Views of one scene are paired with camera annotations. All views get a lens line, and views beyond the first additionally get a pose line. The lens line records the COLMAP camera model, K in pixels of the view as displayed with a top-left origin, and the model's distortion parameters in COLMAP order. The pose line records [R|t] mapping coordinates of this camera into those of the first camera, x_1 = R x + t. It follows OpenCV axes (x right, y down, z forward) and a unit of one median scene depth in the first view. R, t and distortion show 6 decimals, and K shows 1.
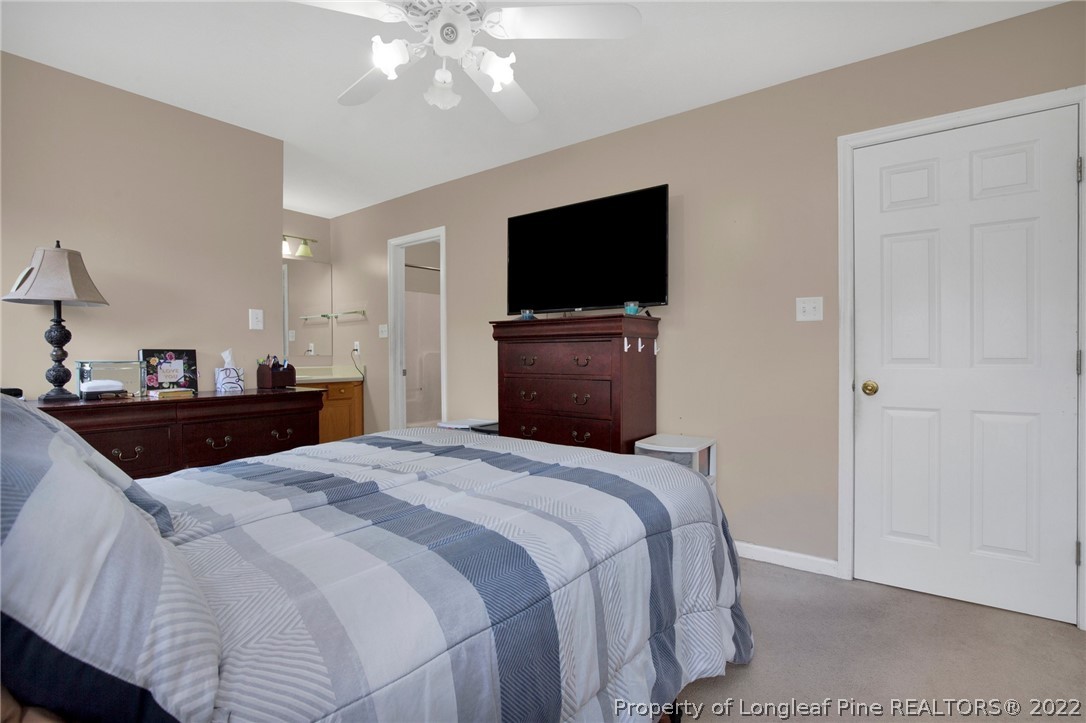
lens RADIAL K [[509.6, 0, 542.1], [0, 509.6, 359.0], [0, 0, 1]] dist [-0.022836, 0.000698]
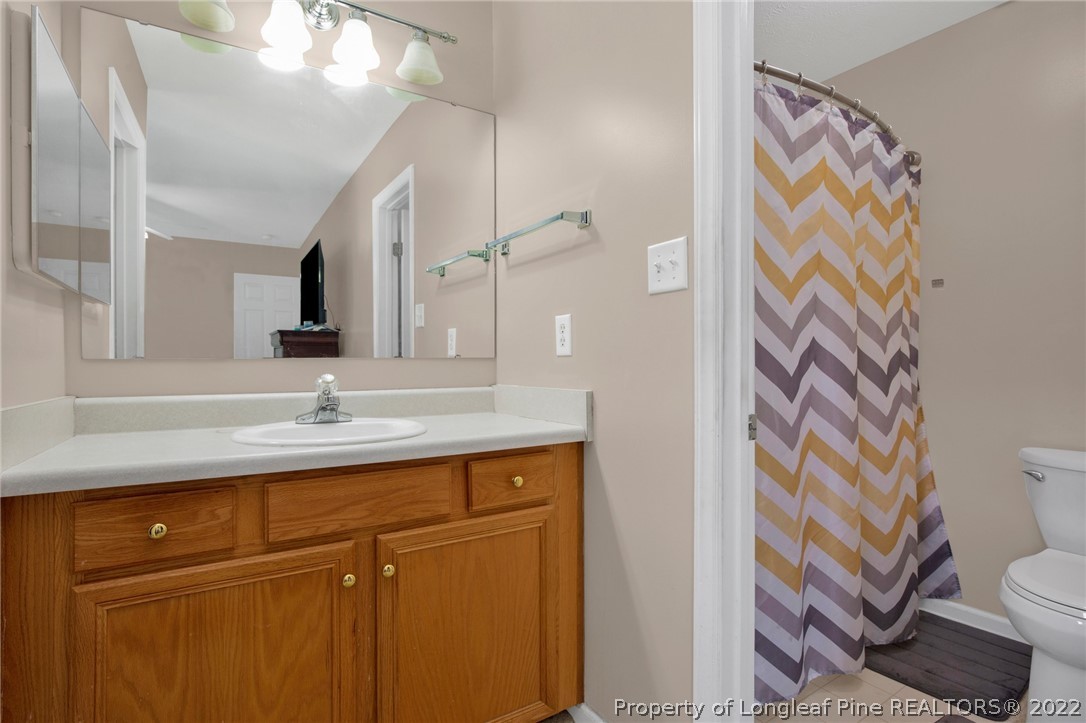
lens RADIAL K [[509.6, 0, 543.4], [0, 509.6, 360.6], [0, 0, 1]] dist [-0.022836, 0.000698]
pose [[0.943744, 0.004347, -0.330649, -0.326201], [-0.005075, 0.999986, -0.001337, -0.006149], [0.330639, 0.002940, 0.943753, 0.838671]]
